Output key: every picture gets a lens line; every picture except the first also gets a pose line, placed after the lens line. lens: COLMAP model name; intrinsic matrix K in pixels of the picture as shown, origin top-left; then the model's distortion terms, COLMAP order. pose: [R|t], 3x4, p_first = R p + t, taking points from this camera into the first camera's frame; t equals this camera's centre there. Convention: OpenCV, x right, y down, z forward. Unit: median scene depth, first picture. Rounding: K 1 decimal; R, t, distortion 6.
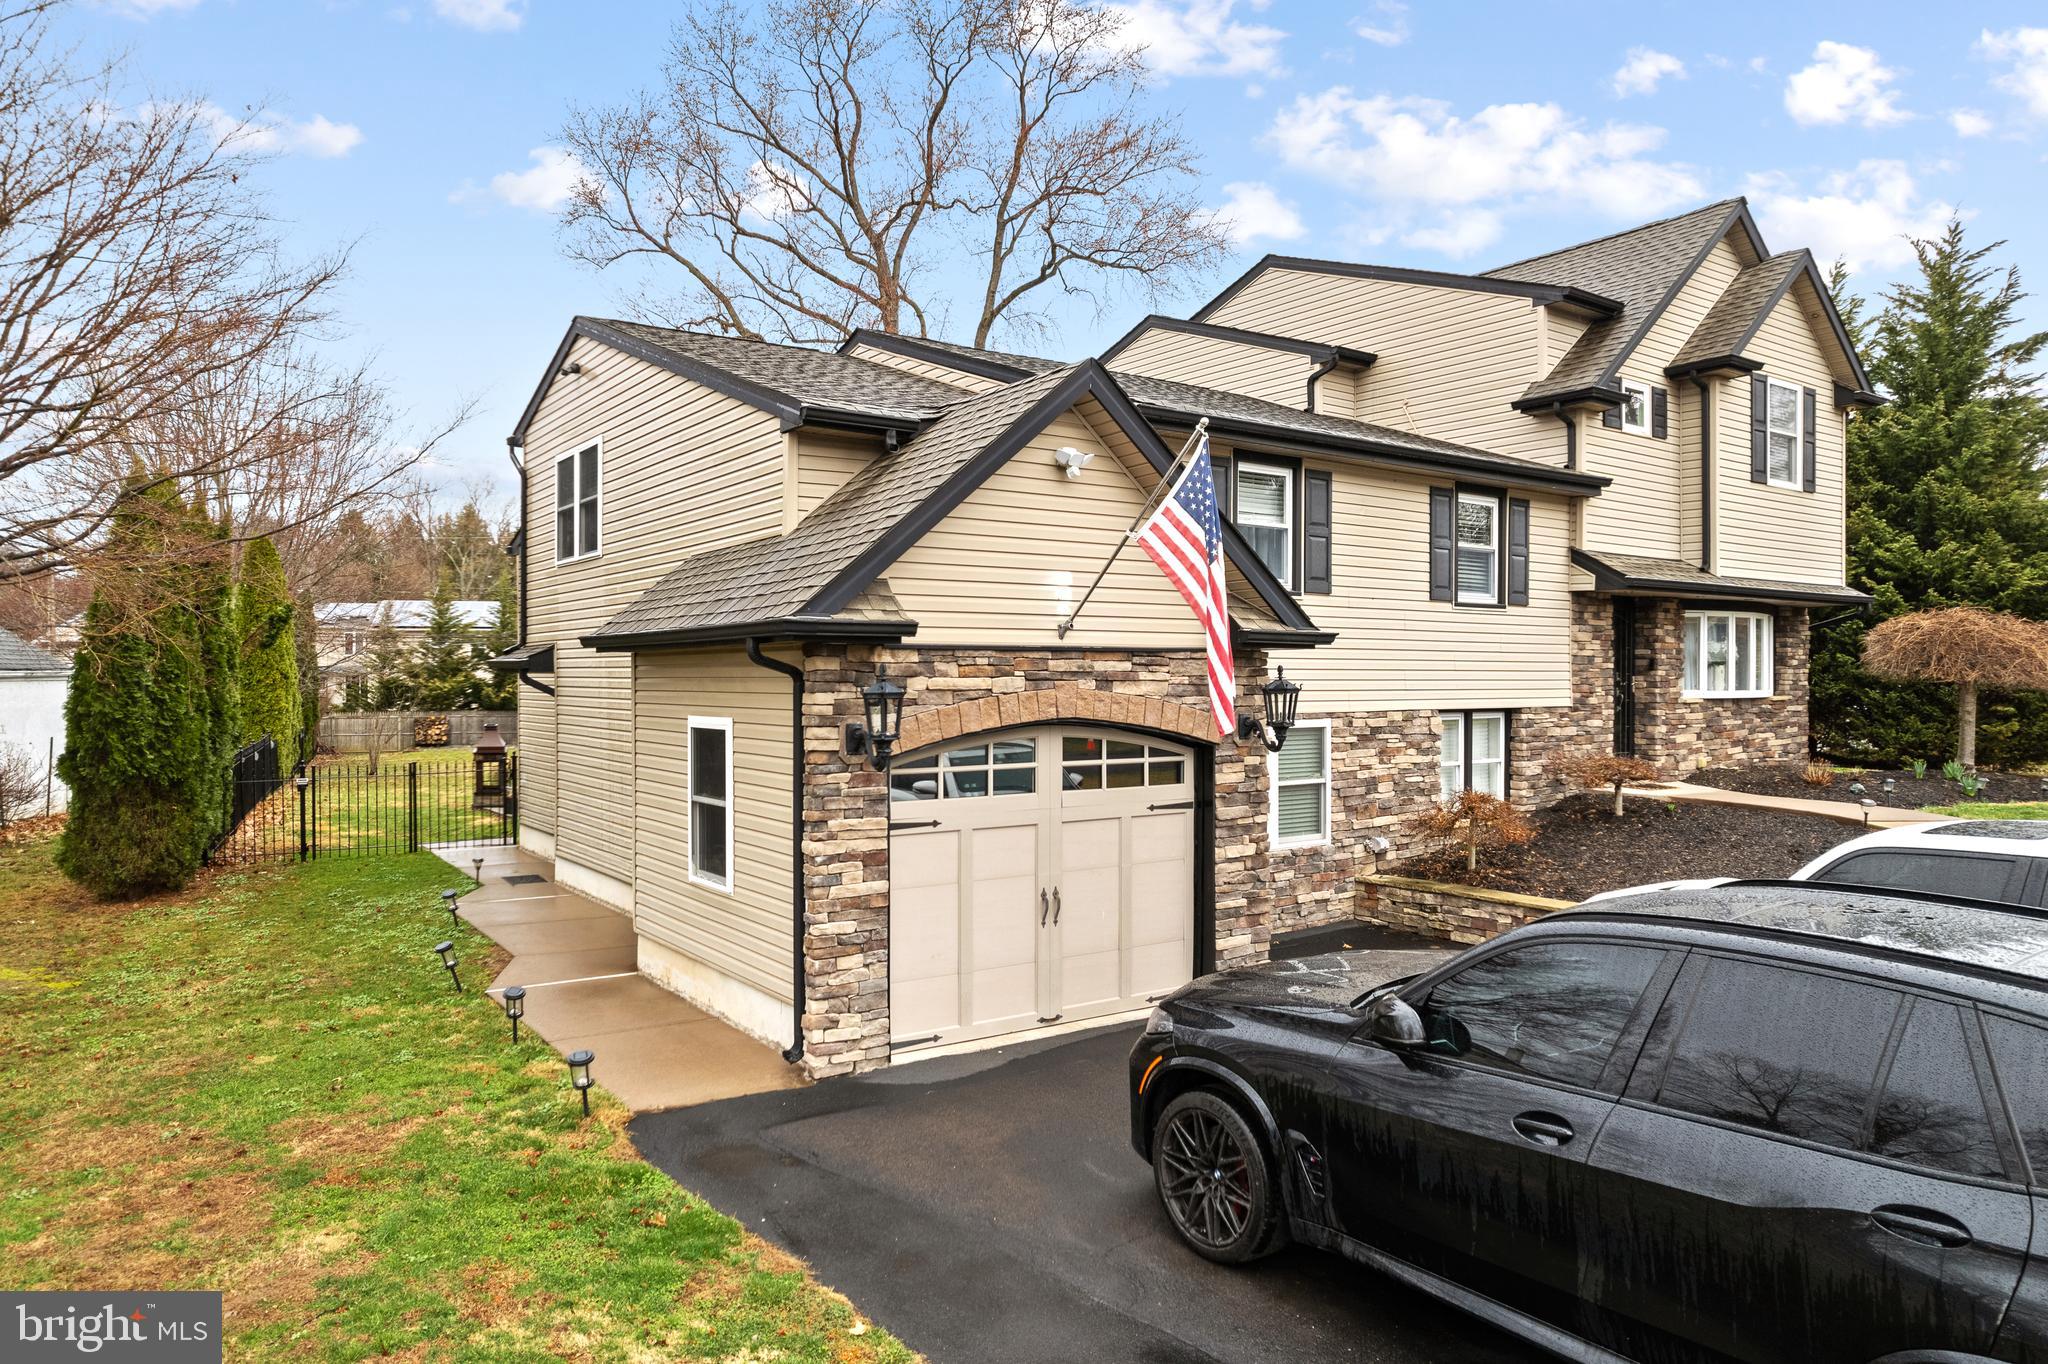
lens RADIAL K [[1331.0, 0, 1024.0], [0, 1331.0, 682.0], [0, 0, 1]] dist [-0.063773, 0.040675]
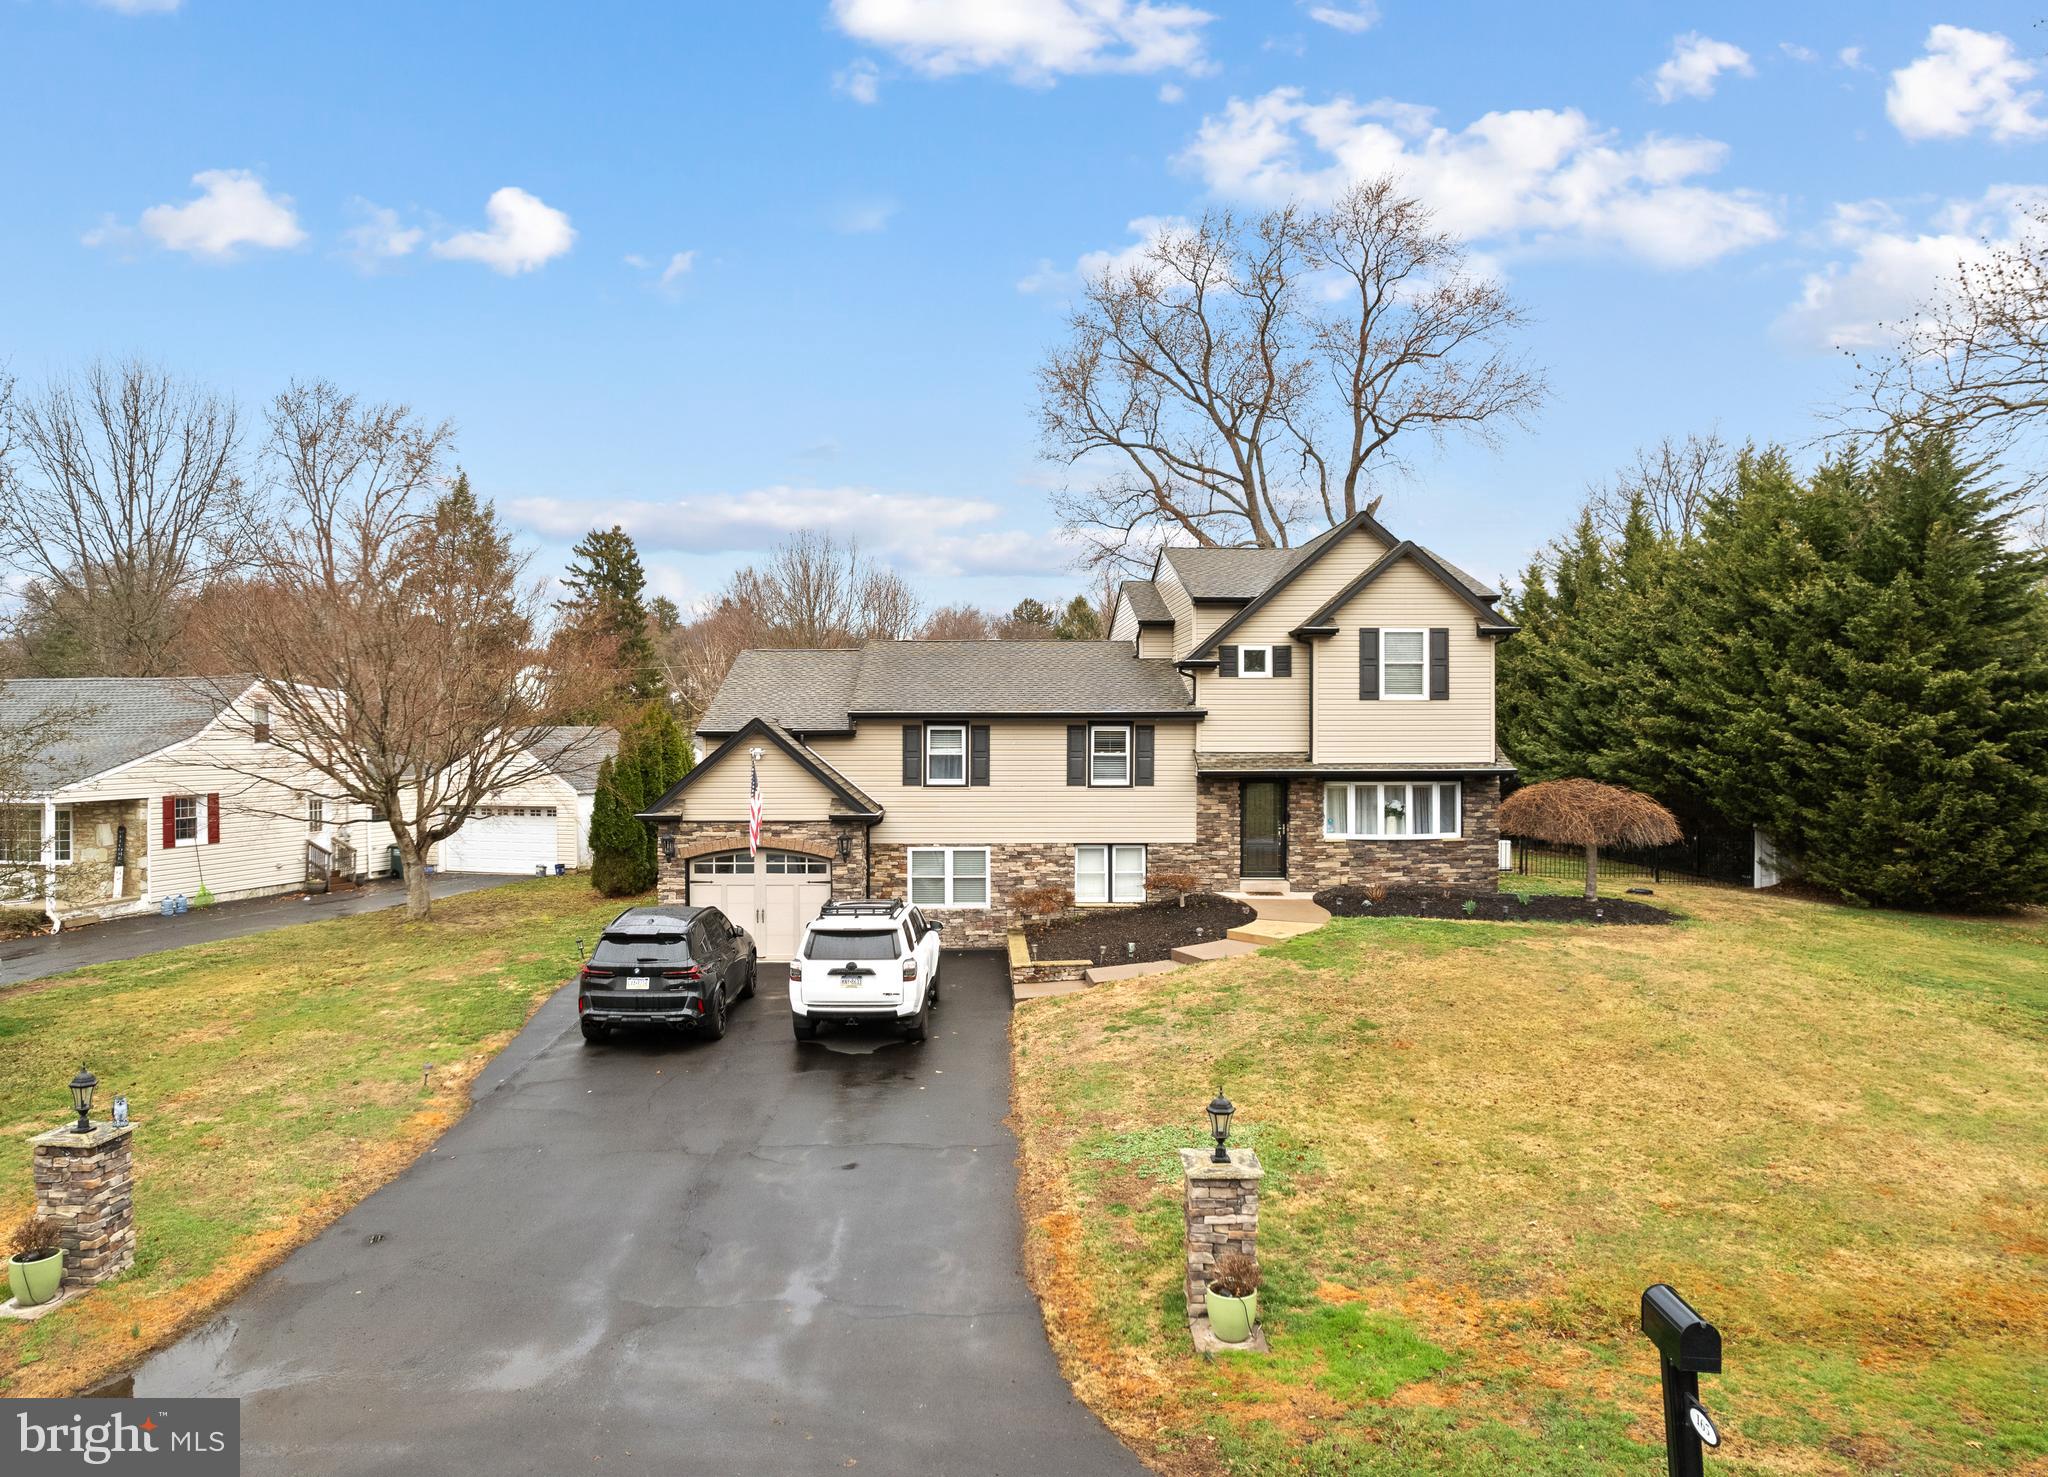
lens RADIAL K [[1420.7, 0, 938.4], [0, 1420.7, 736.2], [0, 0, 1]] dist [-0.042646, -0.004470]
pose [[0.805001, 0.000416, -0.593274, 1.336635], [0.000740, 0.999998, 0.001705, -0.133127], [0.593273, -0.001812, 0.804999, -0.733895]]
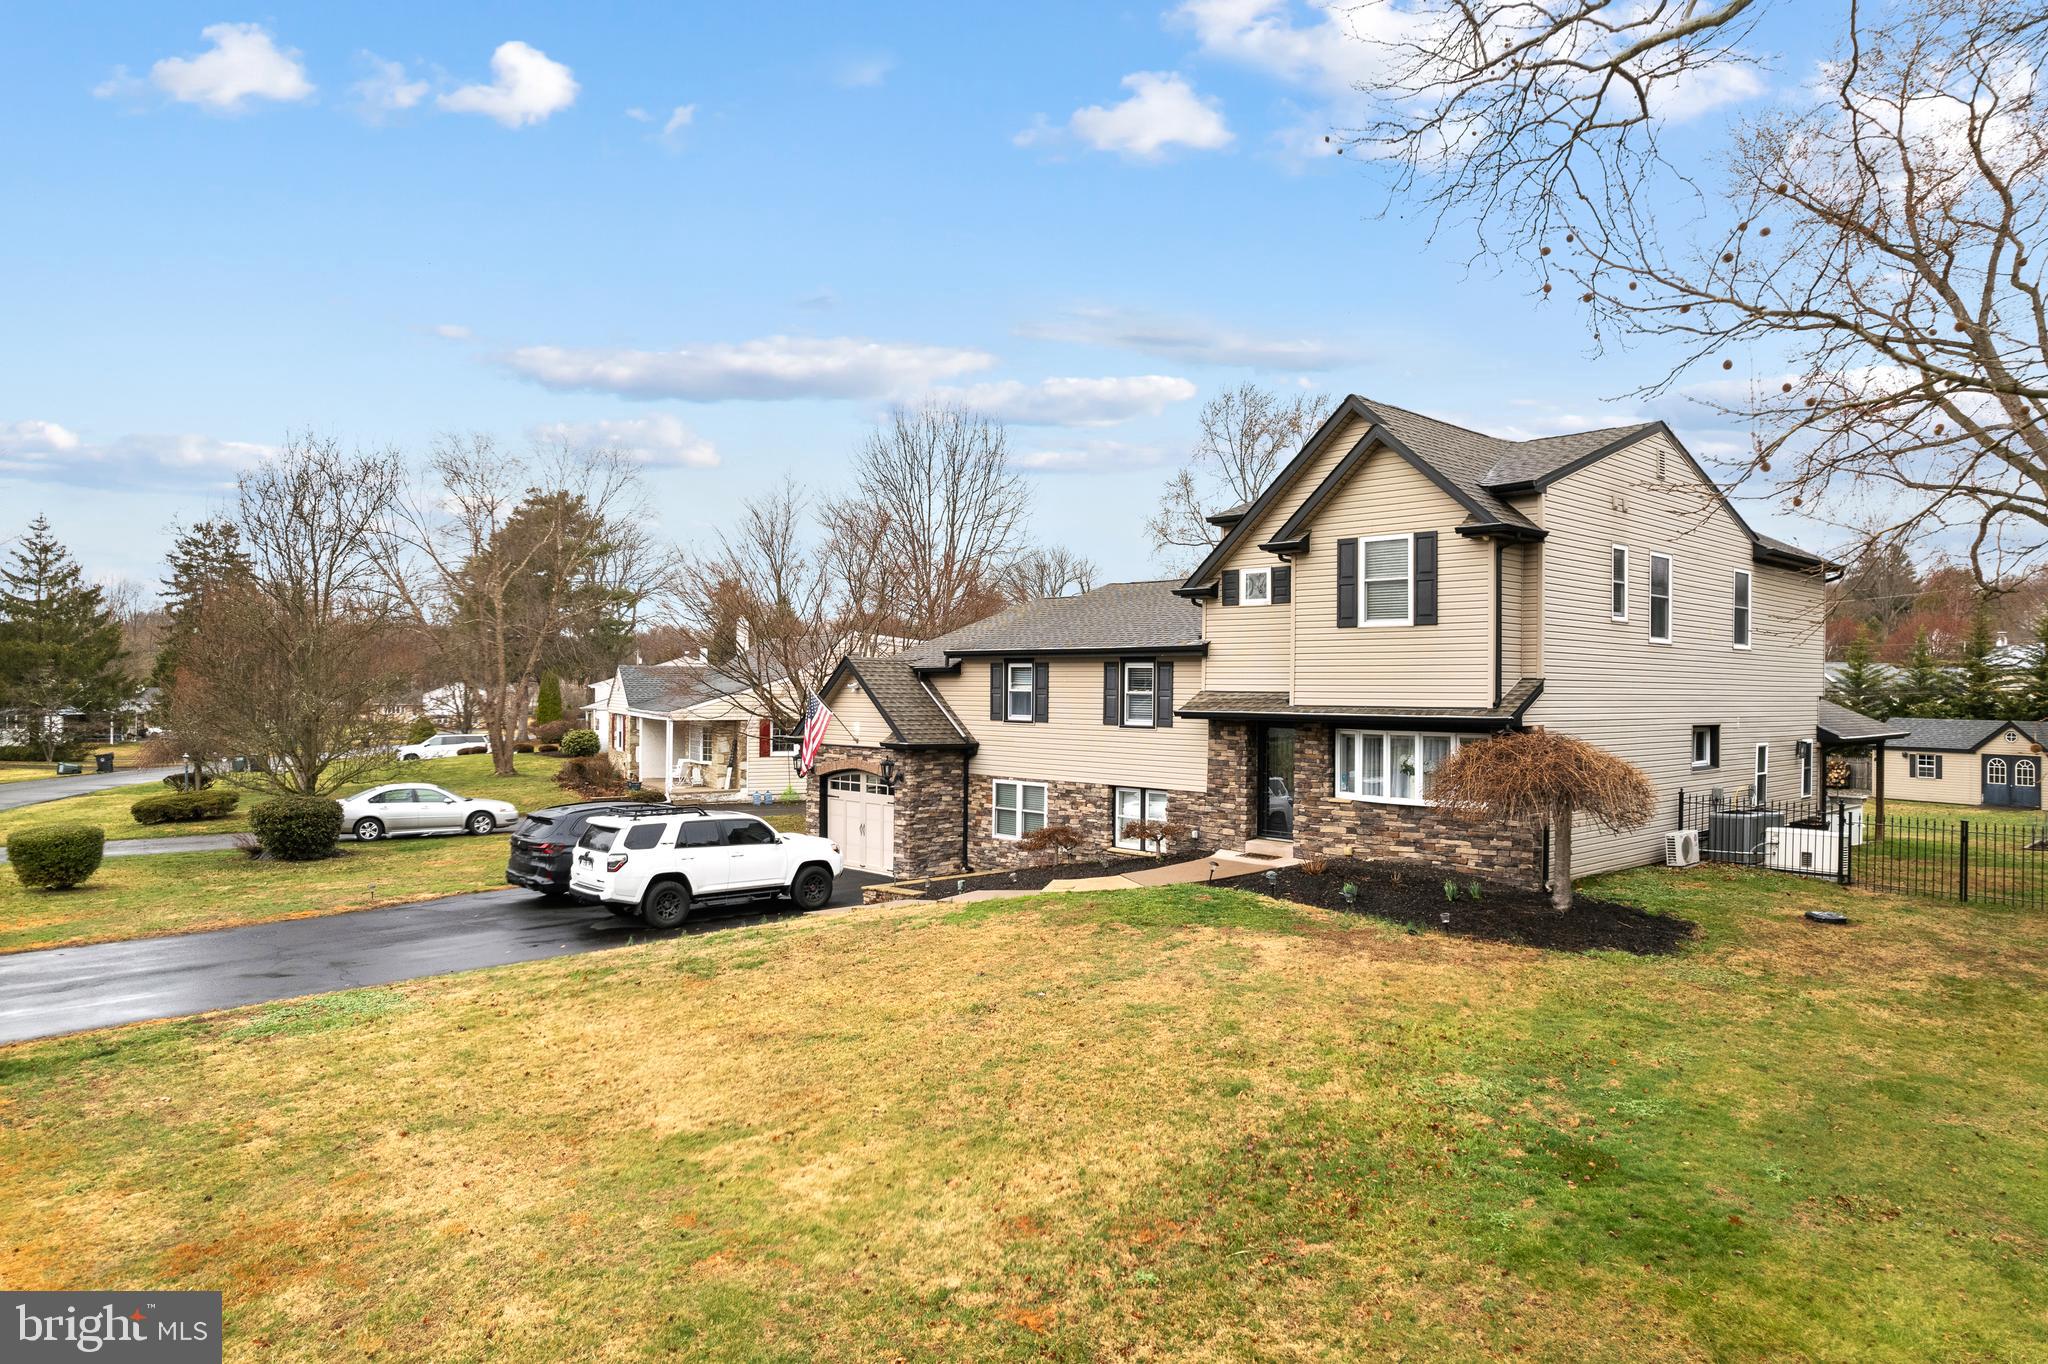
lens RADIAL K [[1317.0, 0, 1024.0], [0, 1317.0, 682.0], [0, 0, 1]] dist [-0.063400, 0.053544]
pose [[0.136025, -0.003124, -0.990701, 2.048288], [-0.010690, 0.999932, -0.004621, -0.108411], [0.990648, 0.011220, 0.135982, 0.627318]]
